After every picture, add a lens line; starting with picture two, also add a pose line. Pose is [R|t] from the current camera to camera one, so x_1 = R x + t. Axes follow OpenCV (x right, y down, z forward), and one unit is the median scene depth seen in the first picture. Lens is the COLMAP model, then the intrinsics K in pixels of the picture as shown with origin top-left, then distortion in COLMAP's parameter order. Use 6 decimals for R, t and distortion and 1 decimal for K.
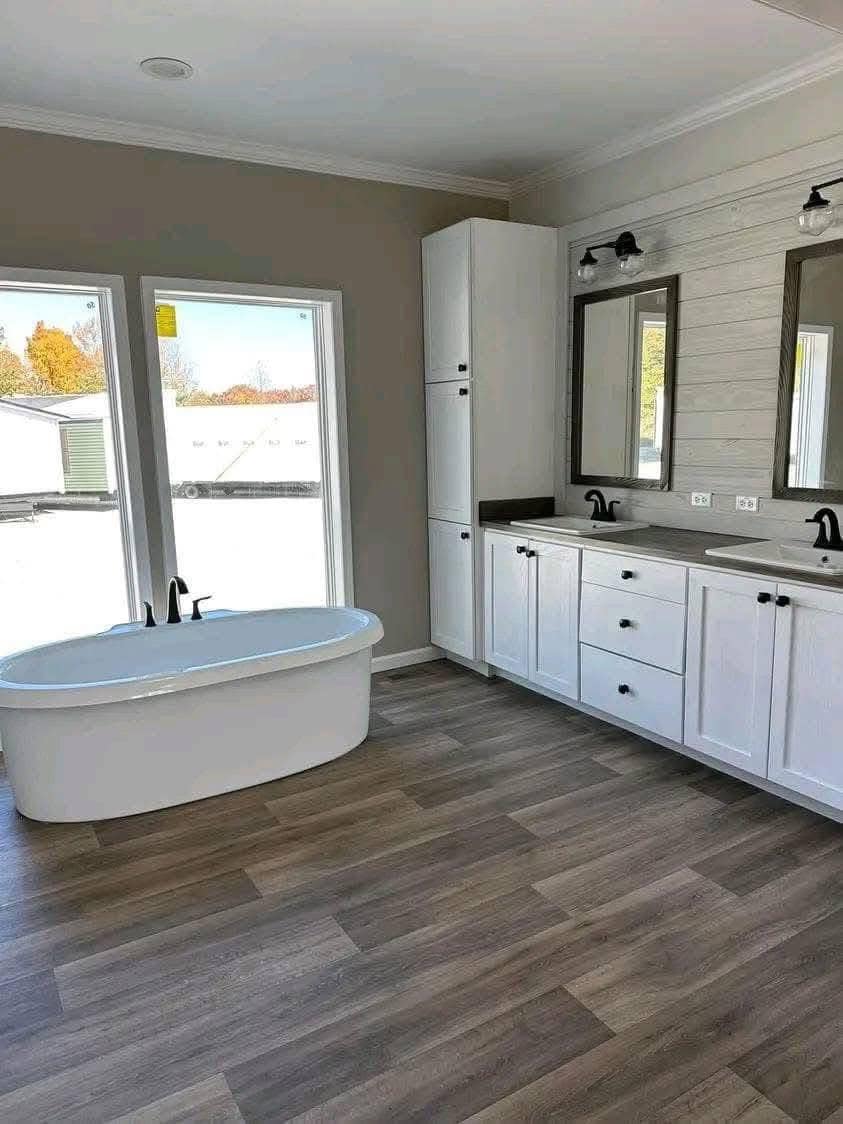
lens RADIAL K [[808.2, 0, 425.7], [0, 808.2, 571.8], [0, 0, 1]] dist [0.027148, -0.049805]
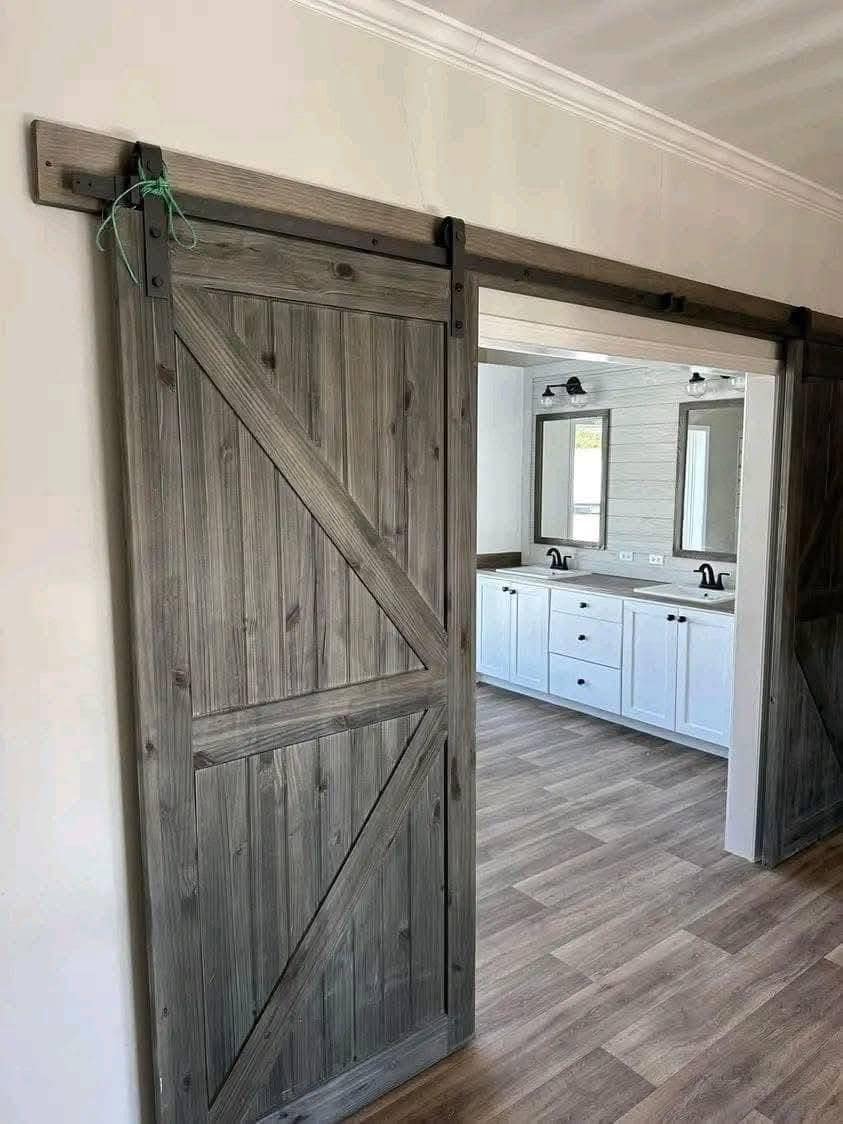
lens RADIAL K [[808.2, 0, 412.9], [0, 808.2, 562.9], [0, 0, 1]] dist [0.027148, -0.049805]
pose [[0.994010, 0.008461, 0.108962, -0.232094], [-0.000986, 0.997652, -0.068480, 0.028377], [-0.109286, 0.067963, 0.991684, -0.474124]]
